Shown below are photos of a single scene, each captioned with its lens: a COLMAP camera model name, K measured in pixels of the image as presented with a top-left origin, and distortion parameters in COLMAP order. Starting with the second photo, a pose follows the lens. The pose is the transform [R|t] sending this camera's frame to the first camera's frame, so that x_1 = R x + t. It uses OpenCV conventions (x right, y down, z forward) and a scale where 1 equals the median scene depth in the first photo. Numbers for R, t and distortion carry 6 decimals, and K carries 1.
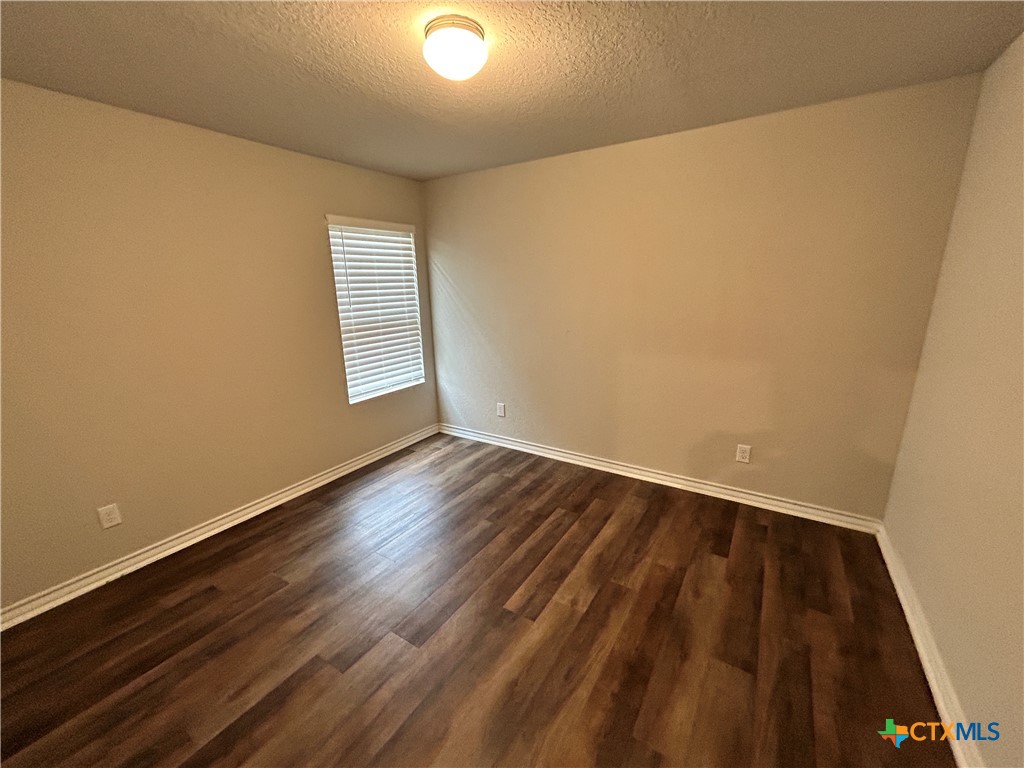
lens RADIAL K [[416.1, 0, 507.8], [0, 416.1, 385.2], [0, 0, 1]] dist [0.001877, -0.000383]
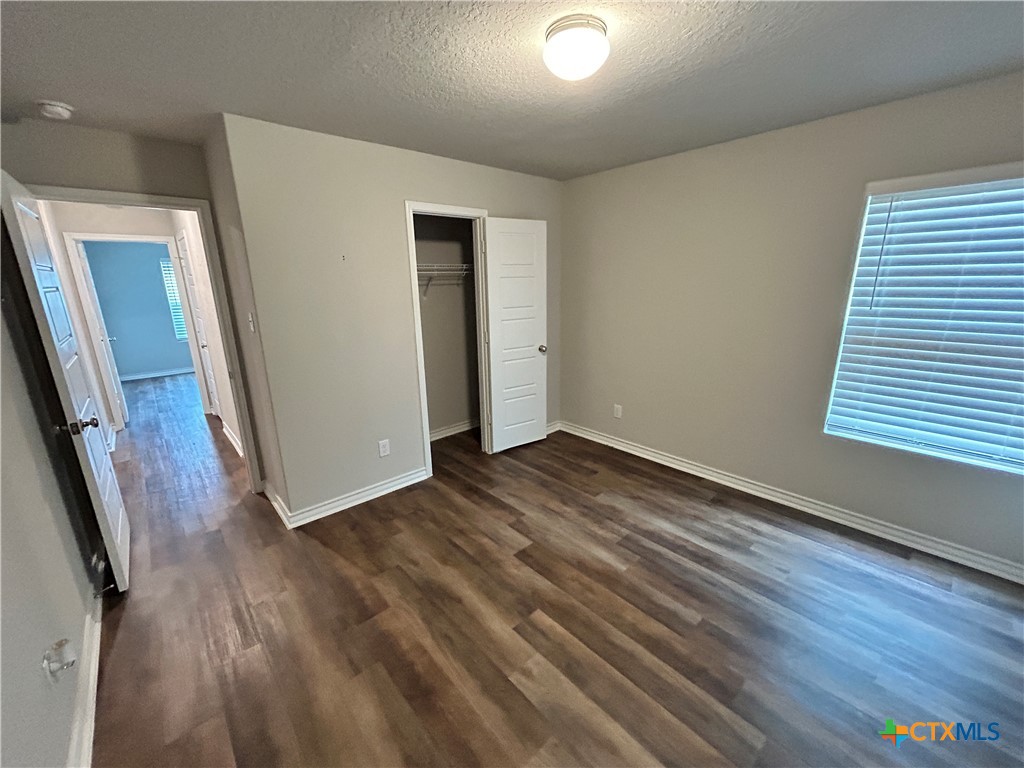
lens RADIAL K [[416.1, 0, 510.1], [0, 416.1, 382.9], [0, 0, 1]] dist [0.001877, -0.000383]
pose [[-0.262752, 0.266669, -0.927280, 0.754152], [-0.211343, 0.921804, 0.324979, -0.270223], [0.941433, 0.281363, -0.185848, 0.917315]]
